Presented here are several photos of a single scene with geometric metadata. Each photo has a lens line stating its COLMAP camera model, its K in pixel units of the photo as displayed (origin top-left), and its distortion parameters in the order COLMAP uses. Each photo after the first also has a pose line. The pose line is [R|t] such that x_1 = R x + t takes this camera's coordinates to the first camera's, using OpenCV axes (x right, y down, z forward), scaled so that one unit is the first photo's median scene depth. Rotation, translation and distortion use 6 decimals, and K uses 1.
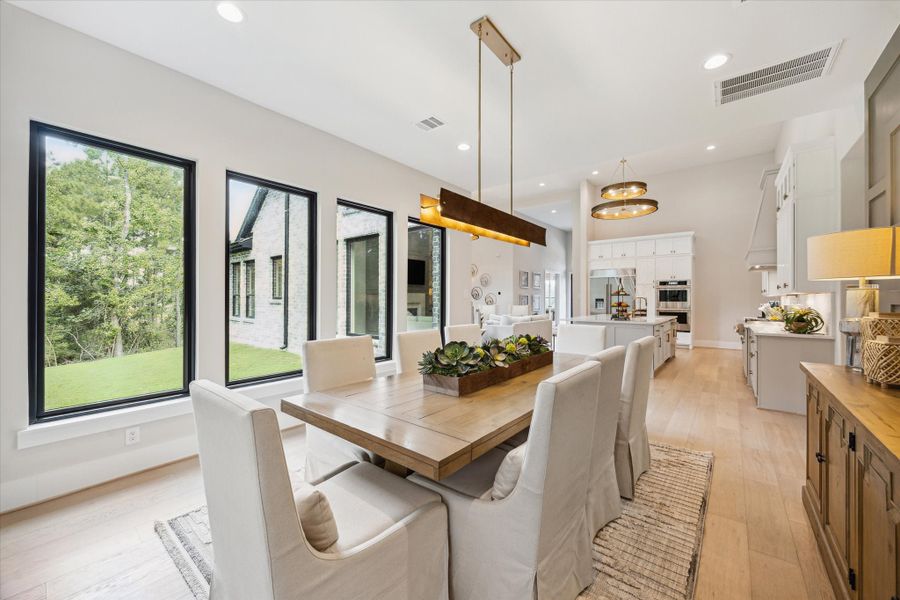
lens RADIAL K [[344.0, 0, 453.8], [0, 344.0, 297.6], [0, 0, 1]] dist [-0.000451, 0.000007]
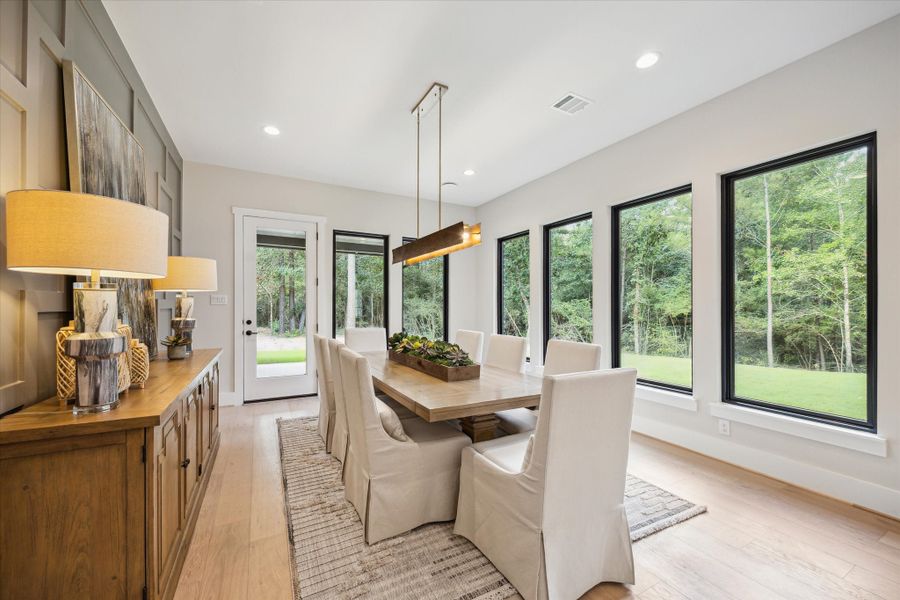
lens RADIAL K [[351.1, 0, 448.7], [0, 351.1, 309.1], [0, 0, 1]] dist [-0.002545, -0.000173]
pose [[-0.384849, 0.002700, -0.922976, 0.427556], [-0.000546, 0.999995, 0.003153, 0.002192], [0.922979, 0.001717, -0.384846, 0.523942]]
